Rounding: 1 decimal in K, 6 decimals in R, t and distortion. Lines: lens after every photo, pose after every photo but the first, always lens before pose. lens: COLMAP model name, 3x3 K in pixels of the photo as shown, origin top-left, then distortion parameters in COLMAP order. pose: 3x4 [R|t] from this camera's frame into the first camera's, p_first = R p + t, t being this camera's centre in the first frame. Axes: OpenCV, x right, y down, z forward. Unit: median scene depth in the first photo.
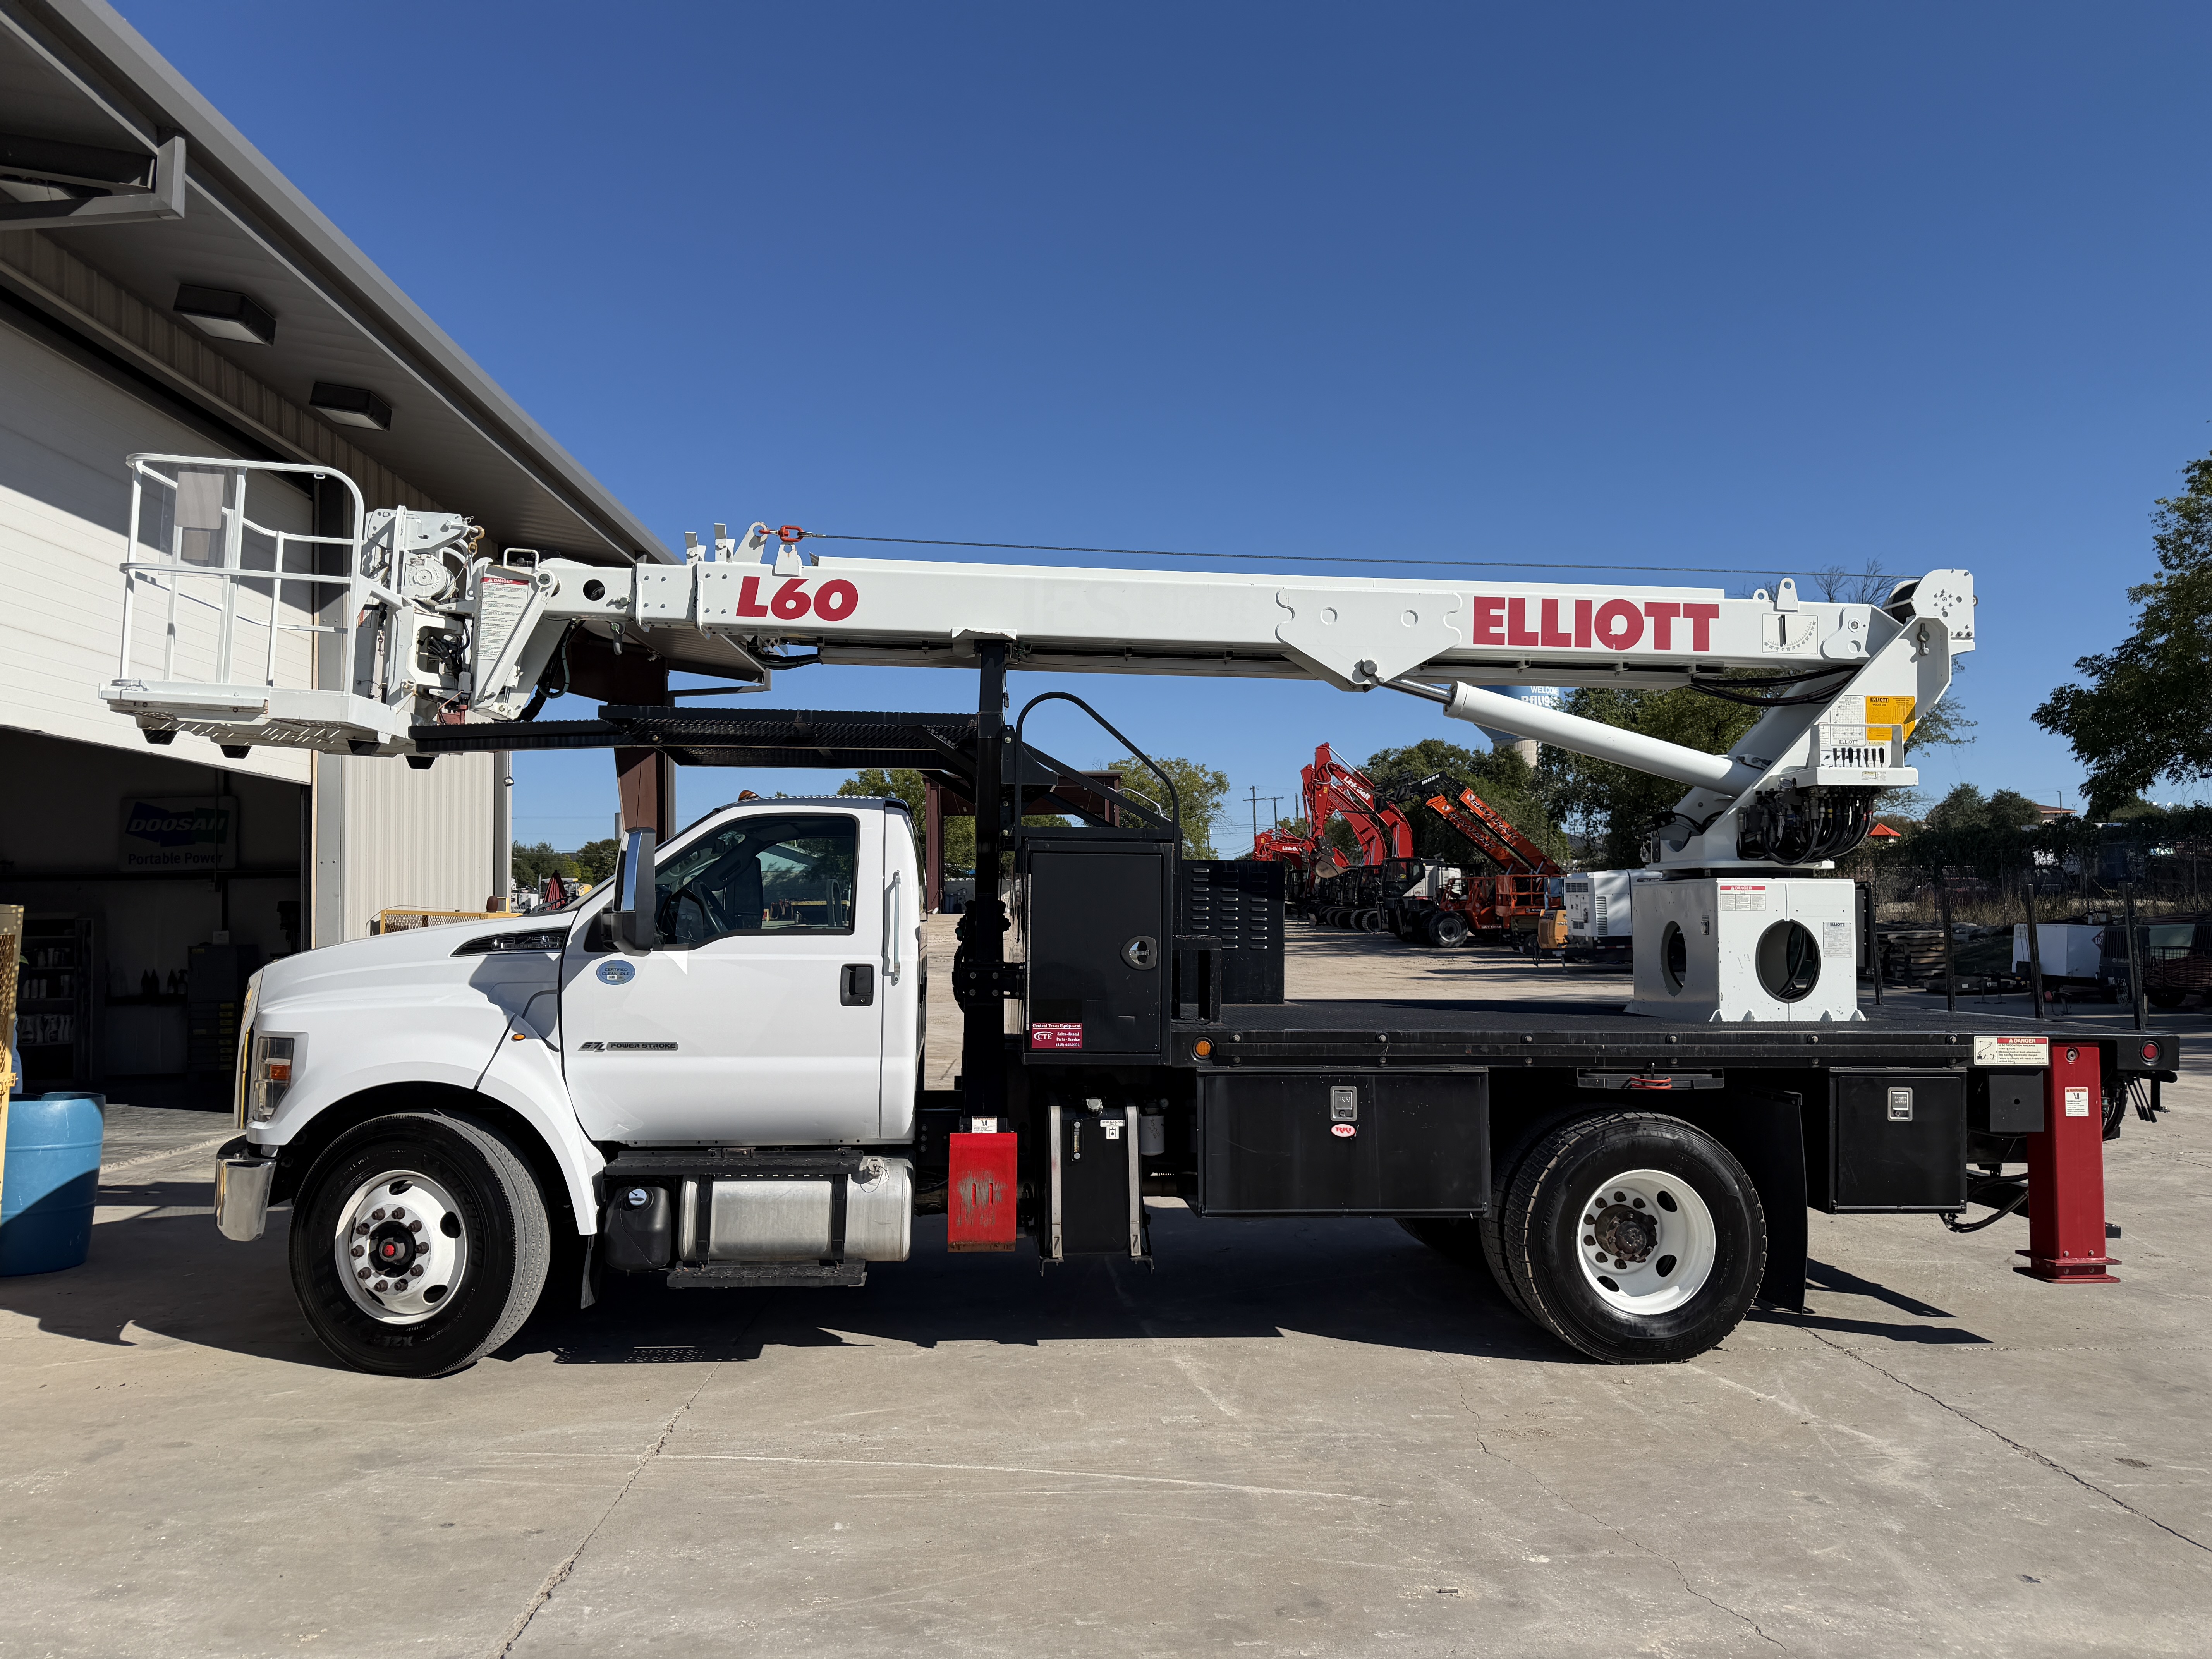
lens RADIAL K [[1586.4, 0, 1109.6], [0, 1586.4, 860.4], [0, 0, 1]] dist [0.059387, -0.106519]
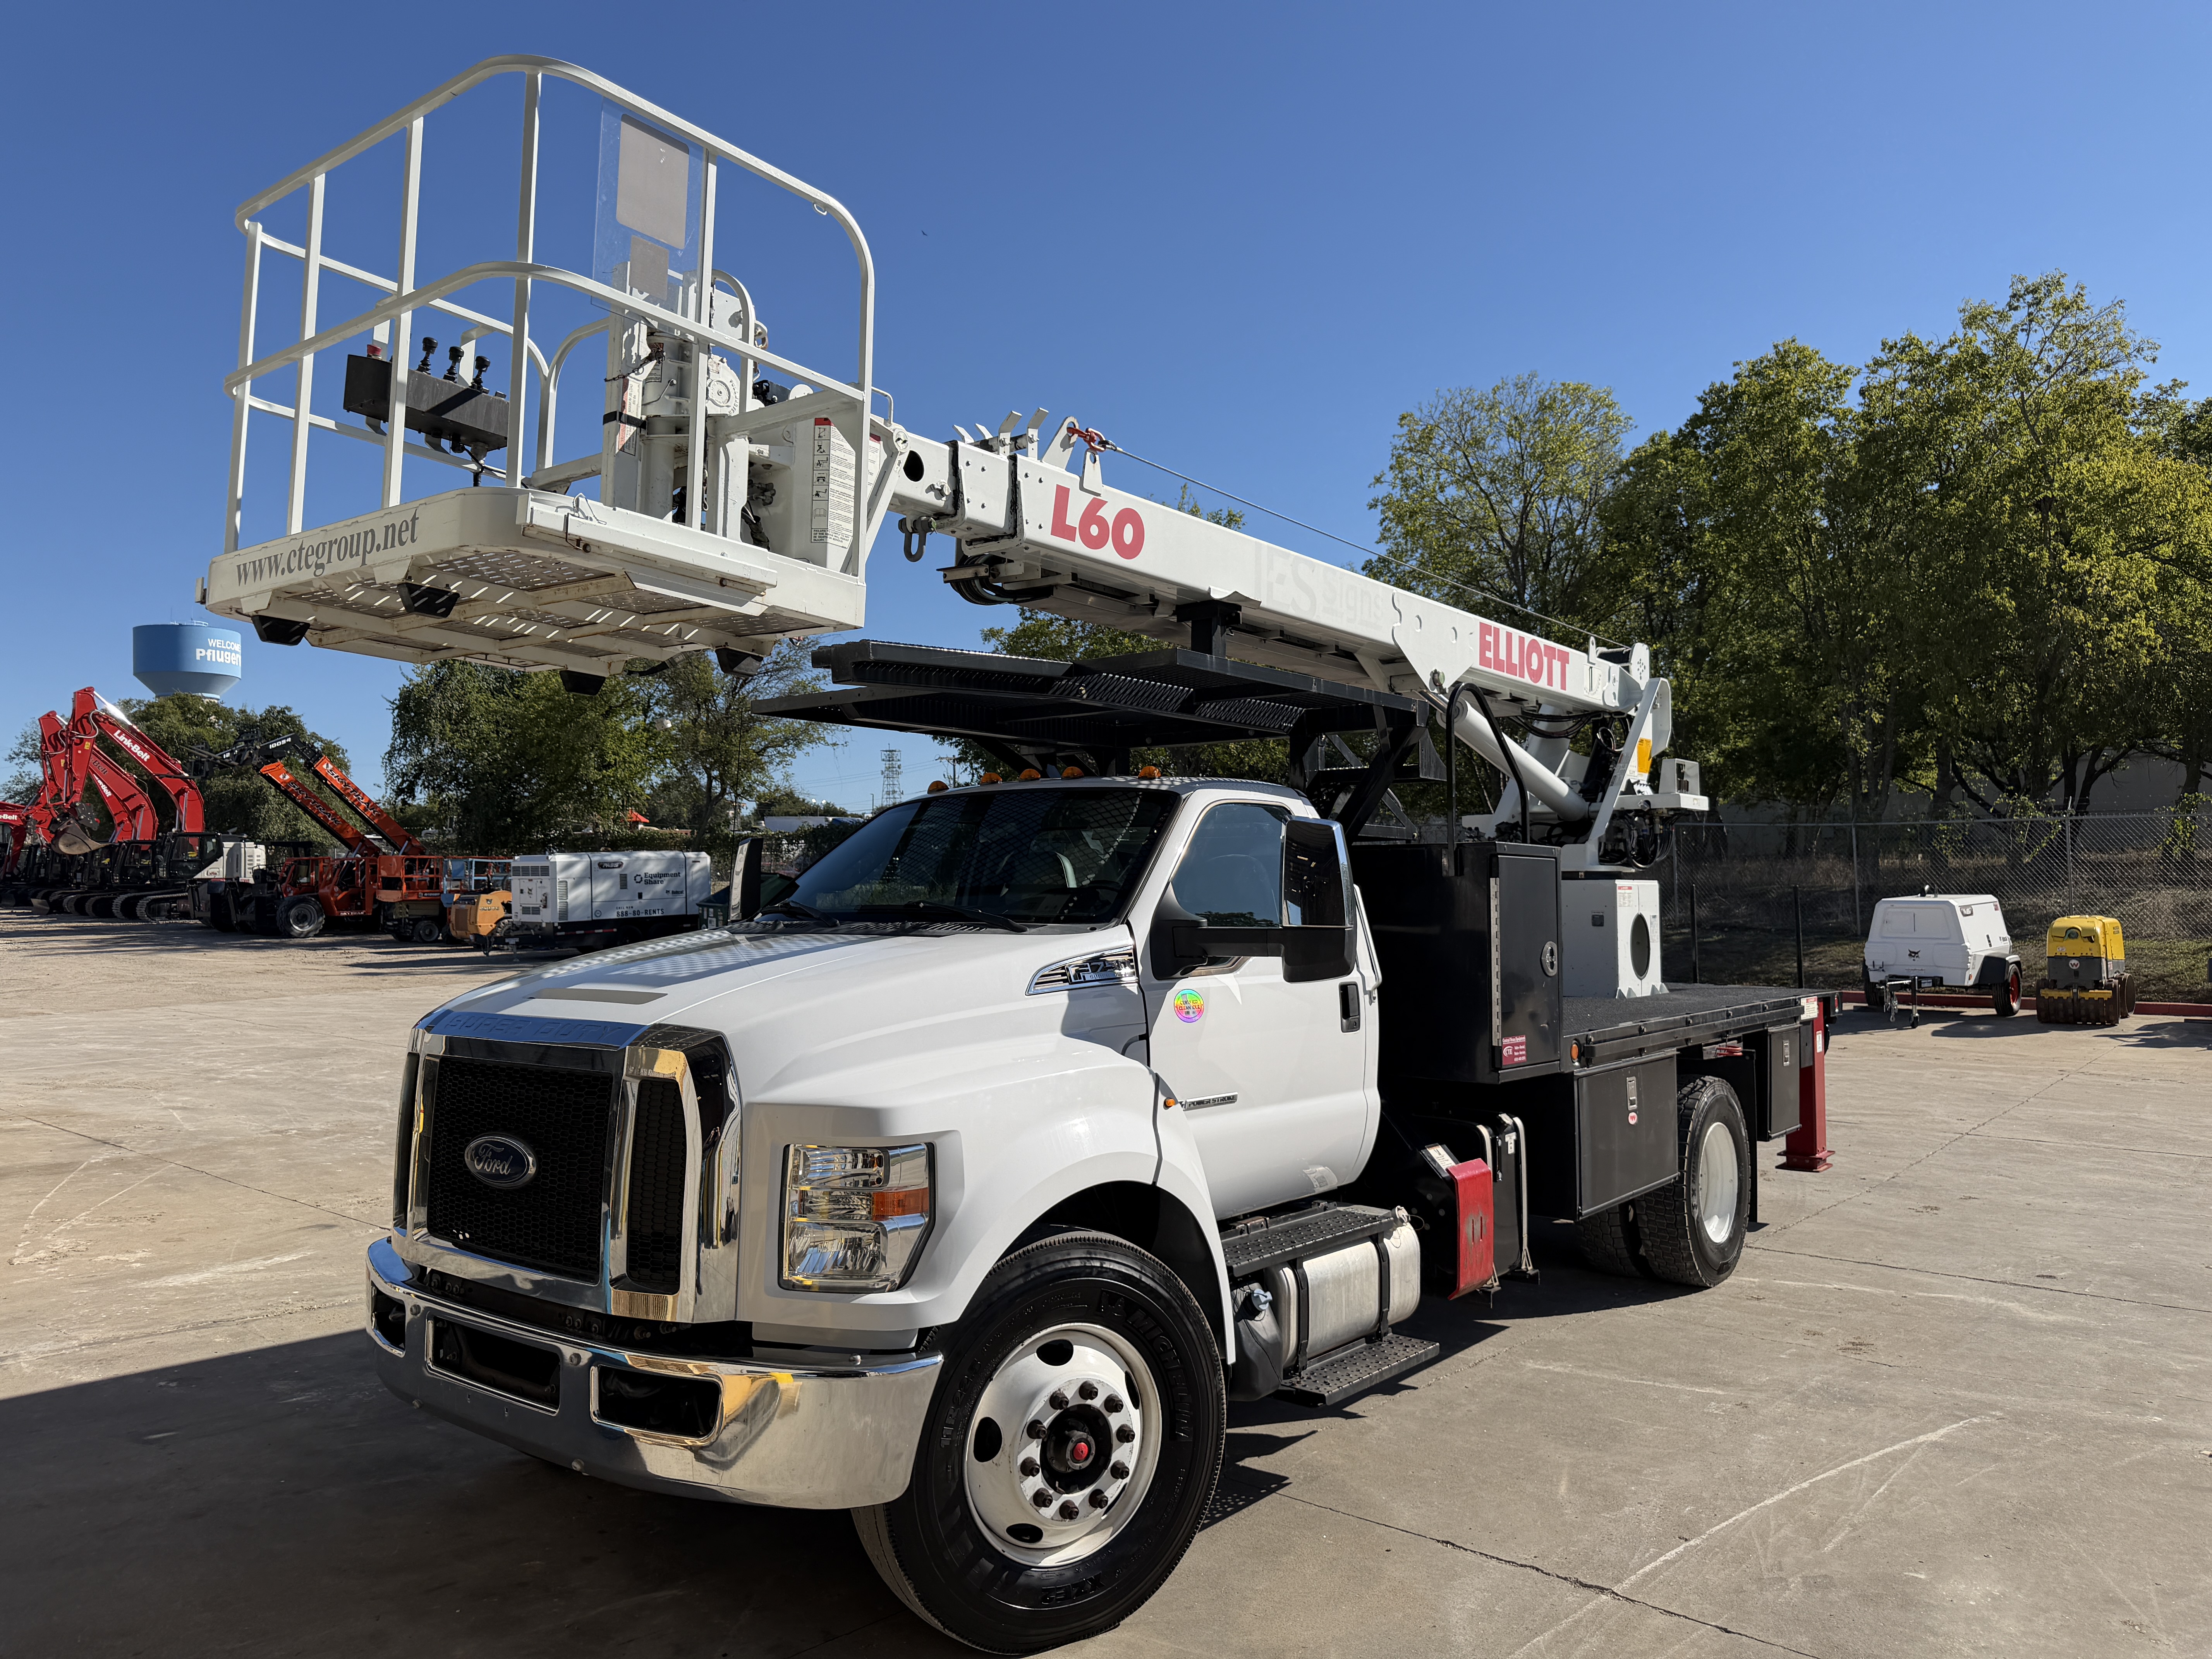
lens RADIAL K [[1573.0, 0, 1150.4], [0, 1573.0, 844.2], [0, 0, 1]] dist [0.062787, -0.073233]
pose [[0.681169, 0.019788, 0.731859, -0.757884], [-0.021277, 0.999747, -0.007227, 0.000257], [-0.731817, -0.010649, 0.681418, 0.446695]]
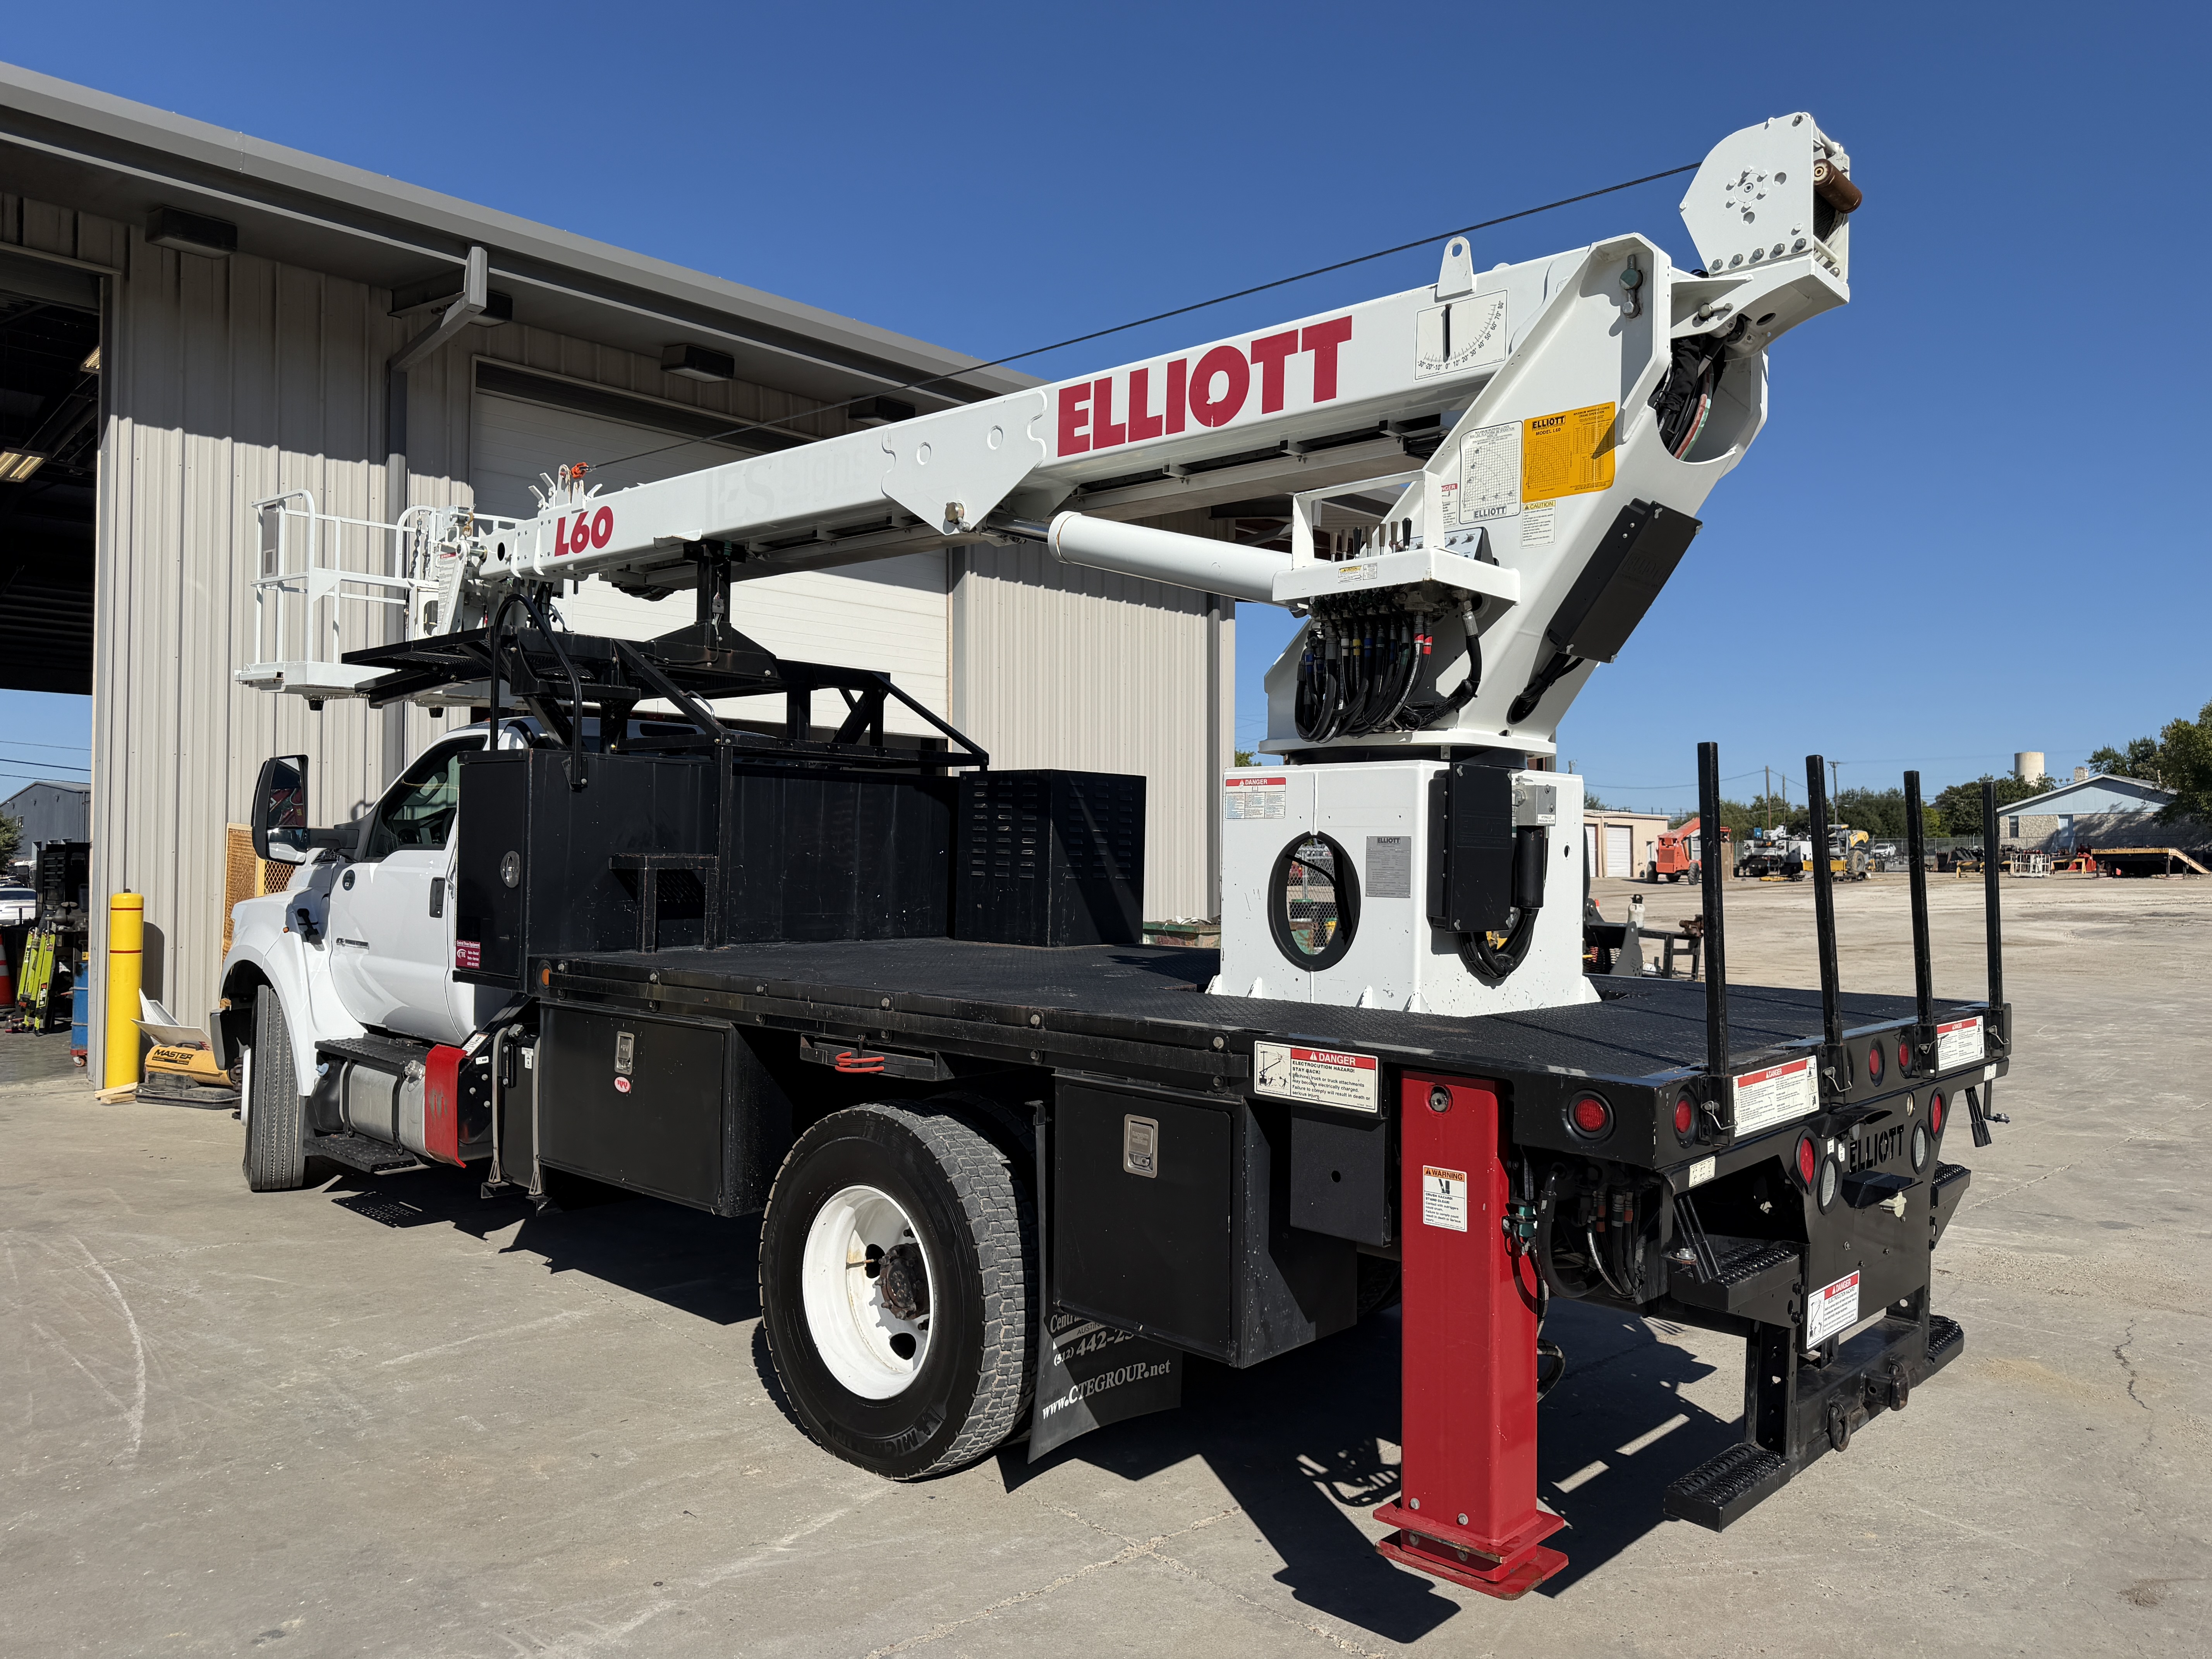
lens RADIAL K [[1575.7, 0, 1148.0], [0, 1575.7, 899.3], [0, 0, 1]] dist [0.050638, -0.042863]
pose [[0.672002, 0.023449, -0.740178, 0.833111], [0.002609, 0.999417, 0.034031, 0.041749], [0.740545, -0.024800, 0.671550, 0.574805]]
